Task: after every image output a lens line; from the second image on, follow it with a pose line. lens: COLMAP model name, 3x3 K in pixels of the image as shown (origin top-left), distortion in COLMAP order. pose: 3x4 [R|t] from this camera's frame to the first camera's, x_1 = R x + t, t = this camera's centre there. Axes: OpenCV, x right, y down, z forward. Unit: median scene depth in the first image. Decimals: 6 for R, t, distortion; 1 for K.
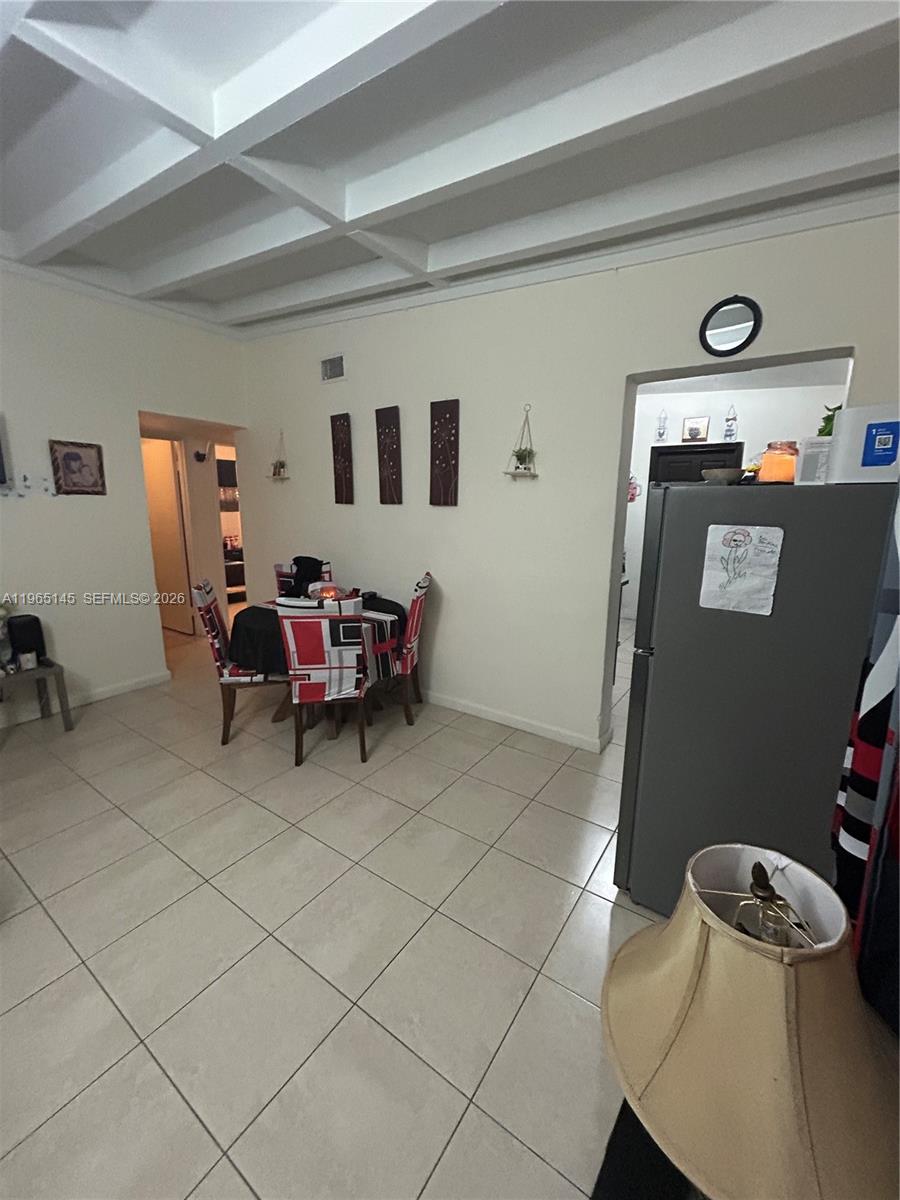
lens RADIAL K [[480.9, 0, 447.1], [0, 480.9, 601.0], [0, 0, 1]] dist [0.007093, 0.000447]
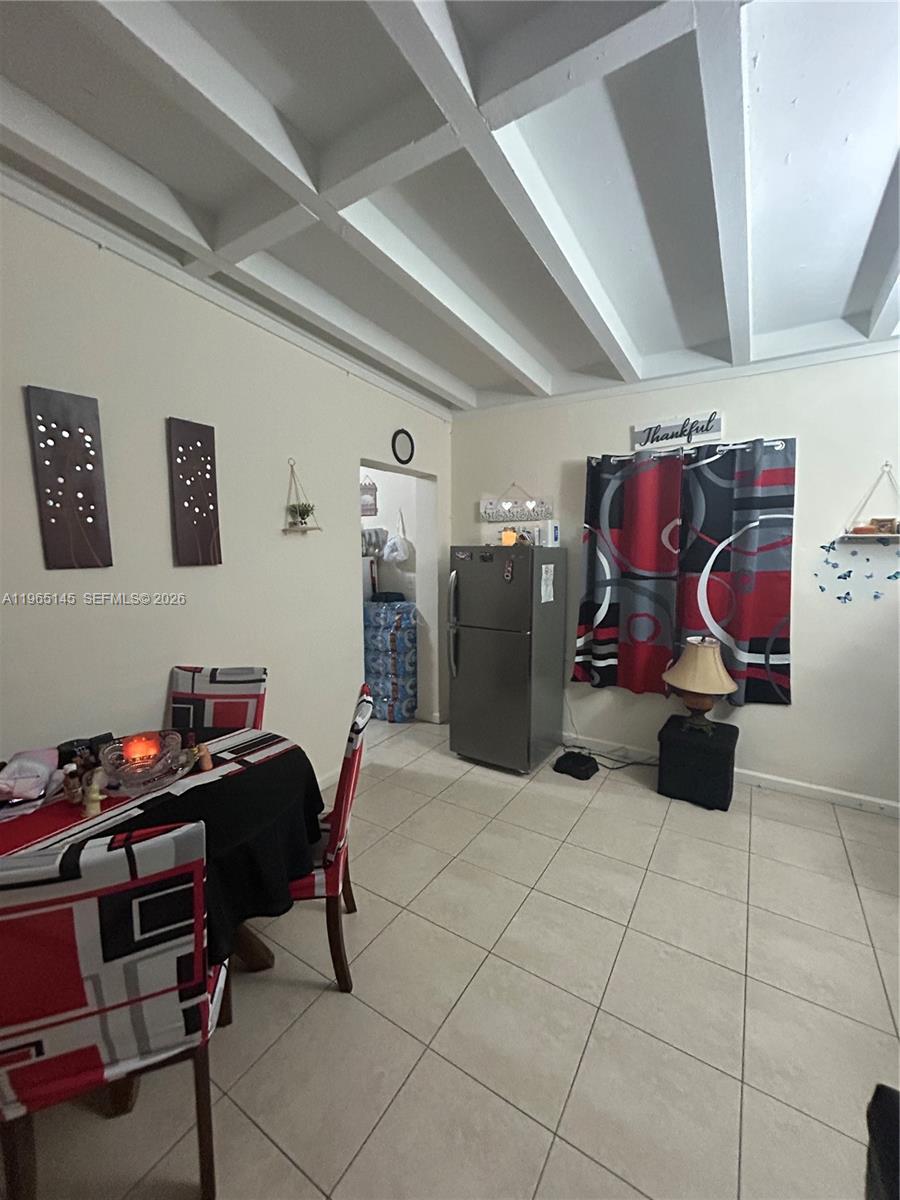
lens RADIAL K [[480.9, 0, 444.8], [0, 480.9, 602.8], [0, 0, 1]] dist [0.007093, 0.000447]
pose [[-0.032830, -0.132861, 0.990591, -0.833567], [0.200130, 0.970178, 0.136755, -0.194897], [-0.979219, 0.202736, -0.005261, 0.755060]]
